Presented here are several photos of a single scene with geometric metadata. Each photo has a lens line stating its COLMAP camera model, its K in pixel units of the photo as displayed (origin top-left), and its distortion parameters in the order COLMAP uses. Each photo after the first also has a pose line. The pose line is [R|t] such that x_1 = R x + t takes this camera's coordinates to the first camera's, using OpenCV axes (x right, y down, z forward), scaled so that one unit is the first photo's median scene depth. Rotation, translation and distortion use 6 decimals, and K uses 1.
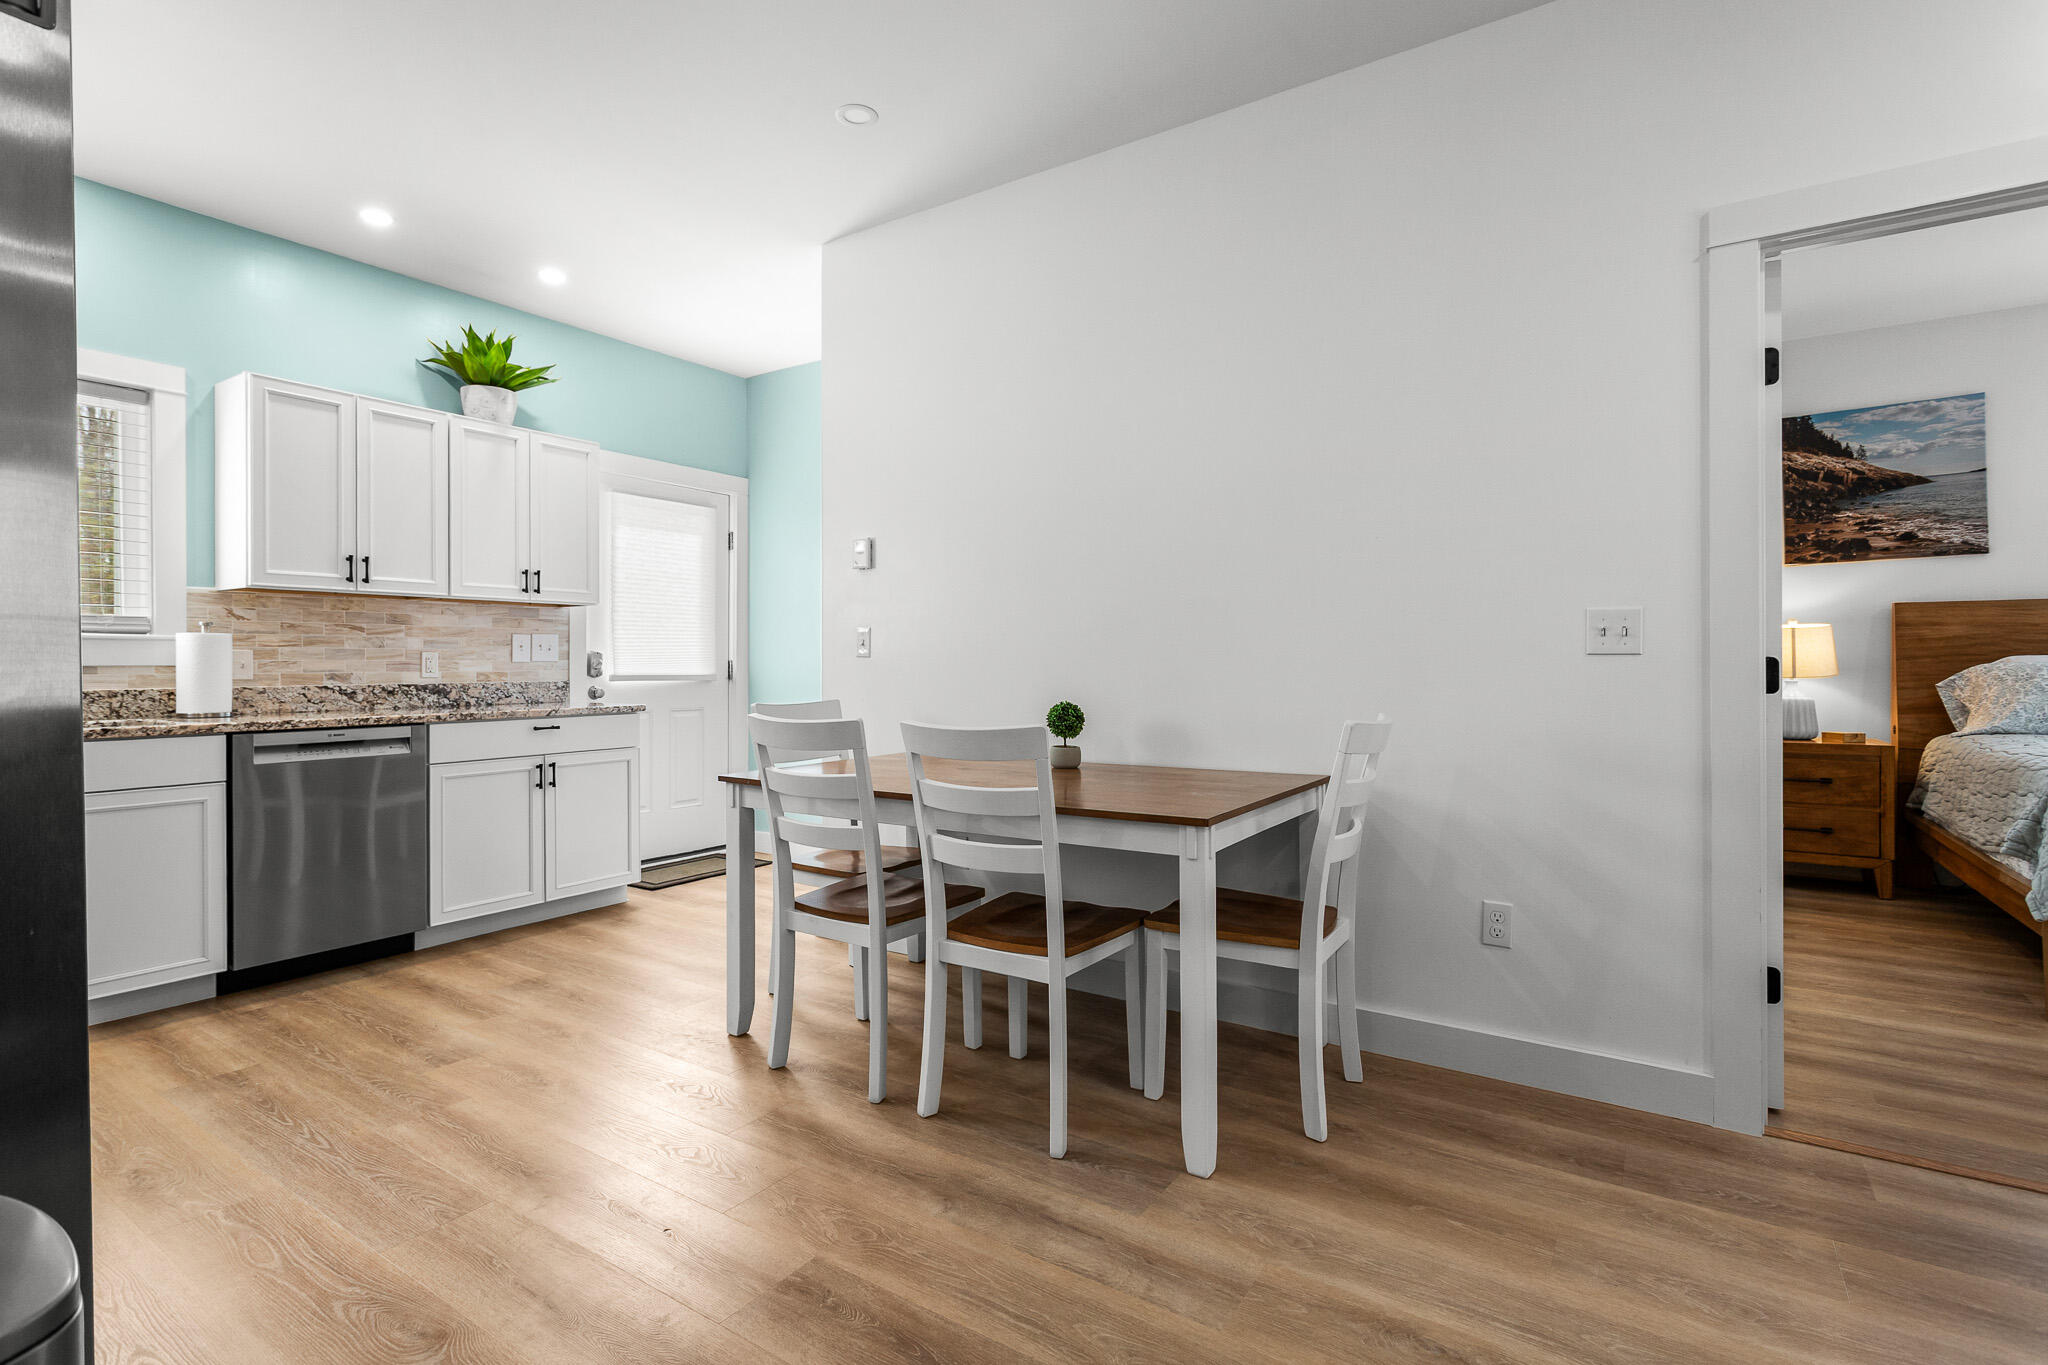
lens RADIAL K [[977.7, 0, 1008.9], [0, 977.7, 665.4], [0, 0, 1]] dist [0.001196, 0.000305]
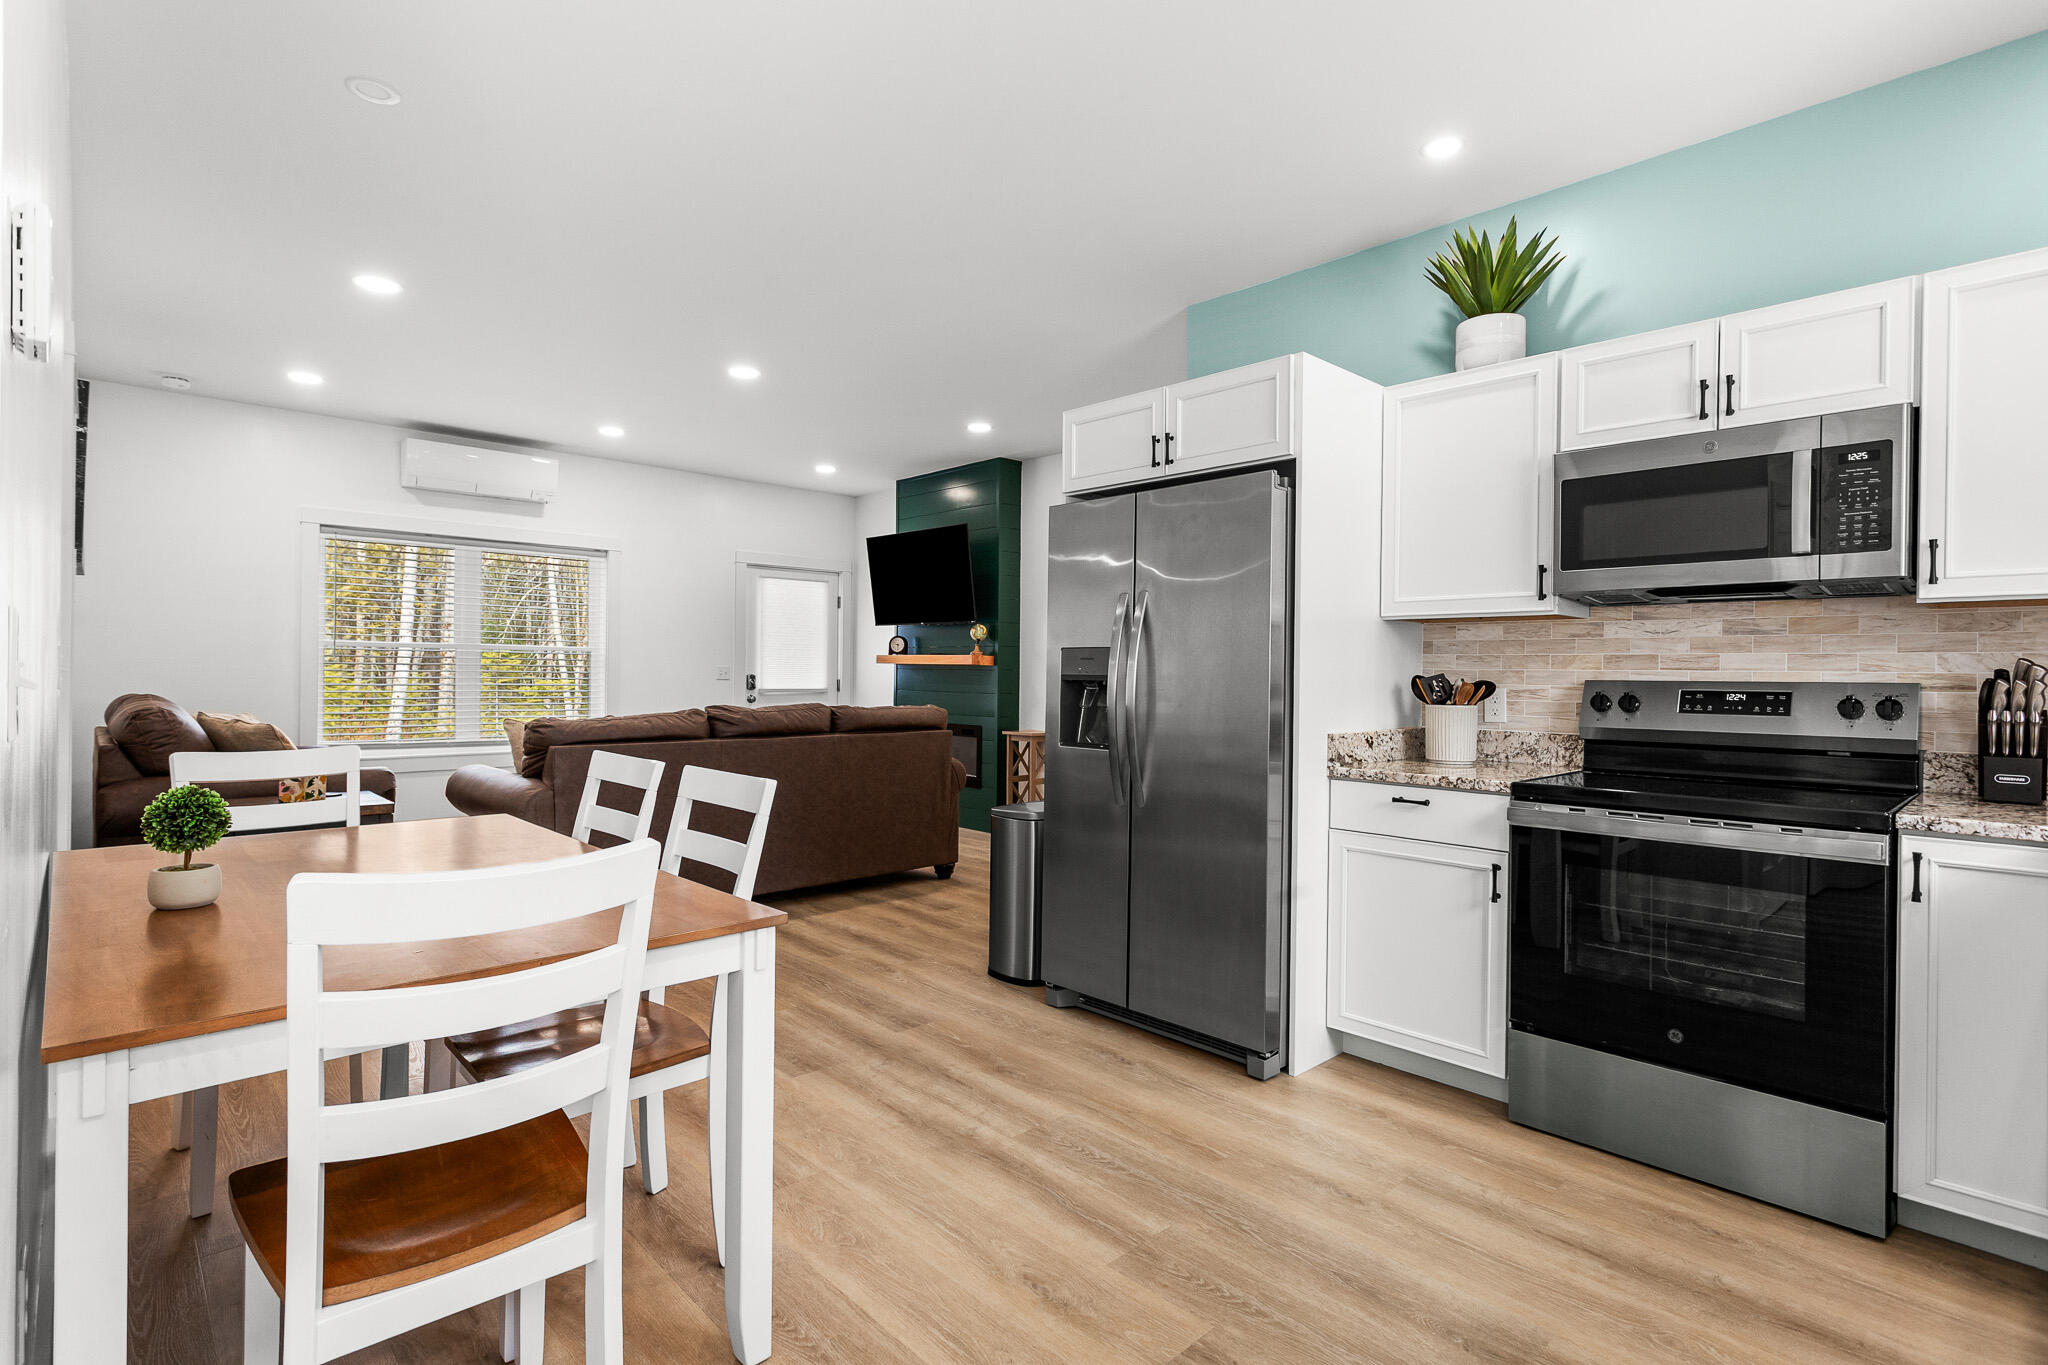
lens RADIAL K [[985.3, 0, 1017.5], [0, 985.3, 677.1], [0, 0, 1]] dist [-0.000409, 0.000461]
pose [[-0.976907, -0.009064, 0.213472, -0.366594], [-0.007980, 0.999951, 0.005940, -0.022479], [-0.213515, 0.004099, -0.976931, 1.020996]]
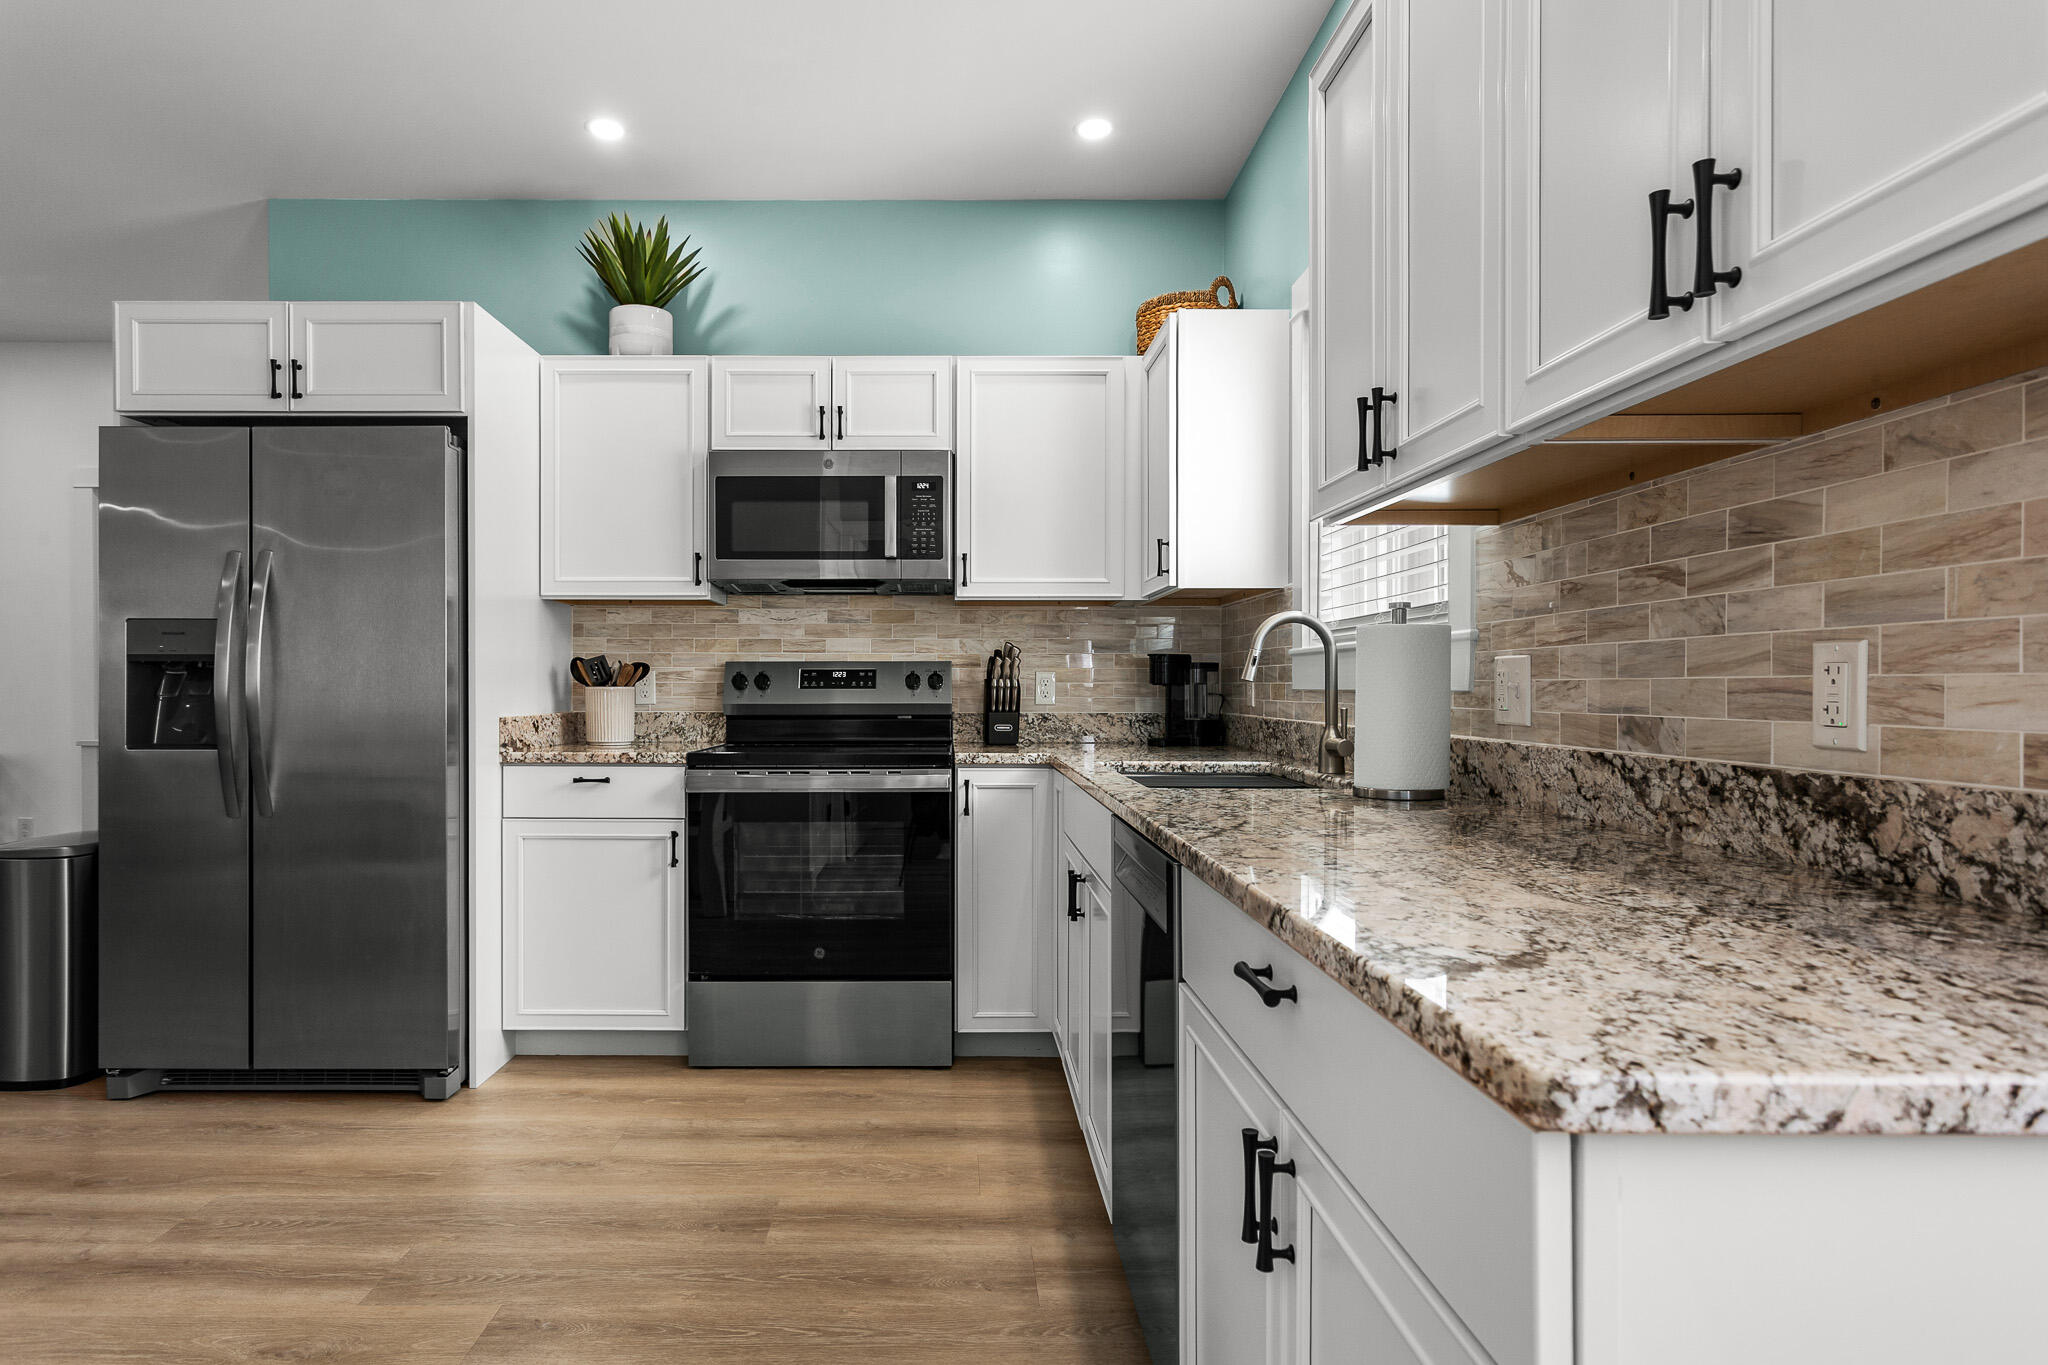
lens RADIAL K [[1156.3, 0, 943.9], [0, 1156.3, 700.4], [0, 0, 1]] dist [-0.000777, 0.000105]
pose [[-0.829110, 0.008542, -0.559021, -0.249050], [-0.000368, 0.999875, 0.015824, -0.003558], [0.559086, 0.013326, -0.829003, 1.091664]]
